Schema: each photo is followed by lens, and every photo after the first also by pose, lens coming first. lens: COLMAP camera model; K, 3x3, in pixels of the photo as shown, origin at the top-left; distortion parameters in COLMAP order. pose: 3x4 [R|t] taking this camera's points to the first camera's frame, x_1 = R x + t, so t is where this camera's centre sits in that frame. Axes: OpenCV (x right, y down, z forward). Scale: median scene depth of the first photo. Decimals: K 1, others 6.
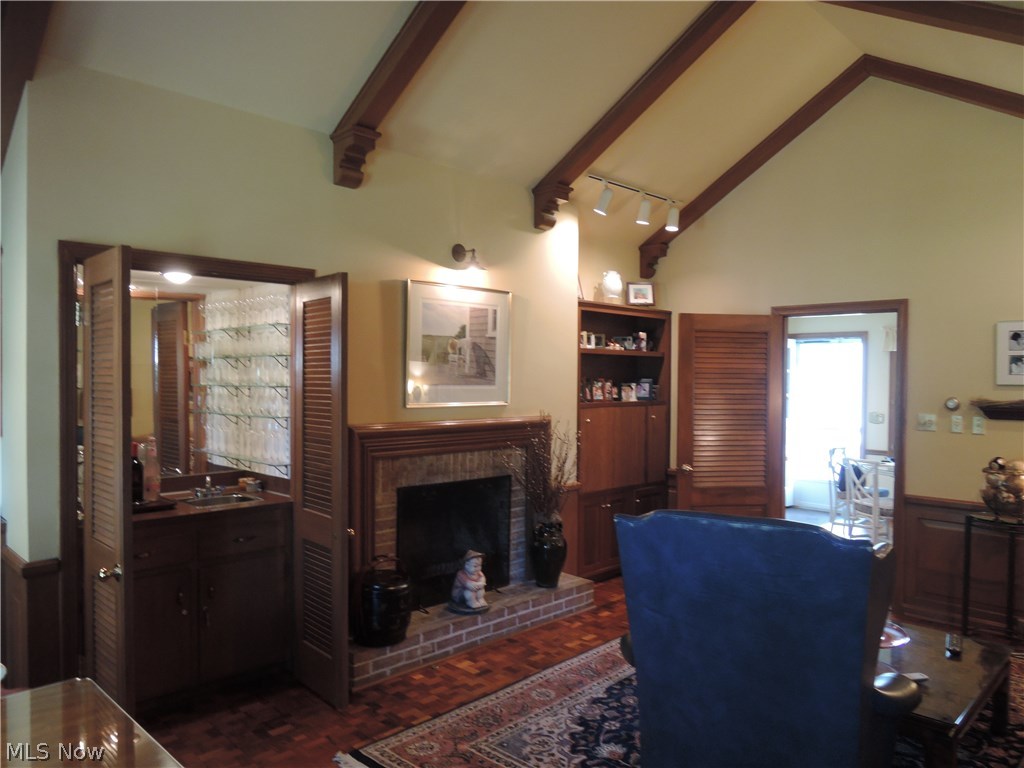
lens RADIAL K [[734.0, 0, 512.0], [0, 734.0, 384.0], [0, 0, 1]] dist [-0.039240, -0.003769]
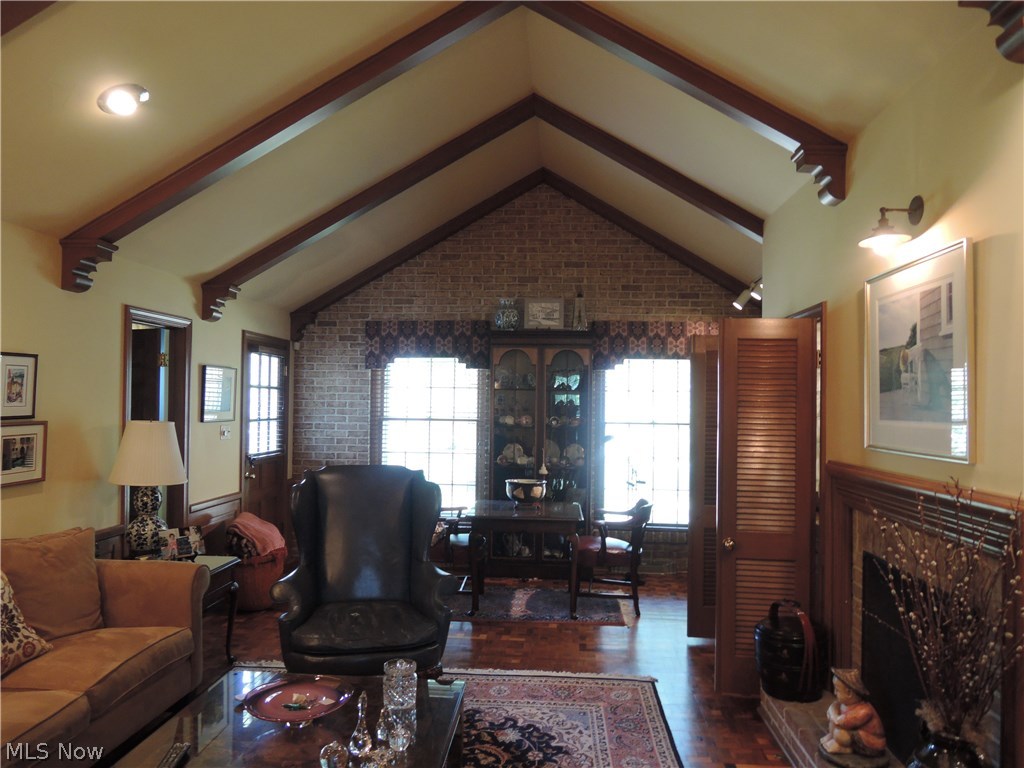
lens RADIAL K [[734.0, 0, 512.0], [0, 734.0, 384.0], [0, 0, 1]] dist [-0.039240, -0.003769]
pose [[-0.762261, -0.029822, -0.646582, 0.630642], [-0.019286, 0.999541, -0.023366, -0.010108], [0.646982, -0.005341, -0.762486, 1.342188]]
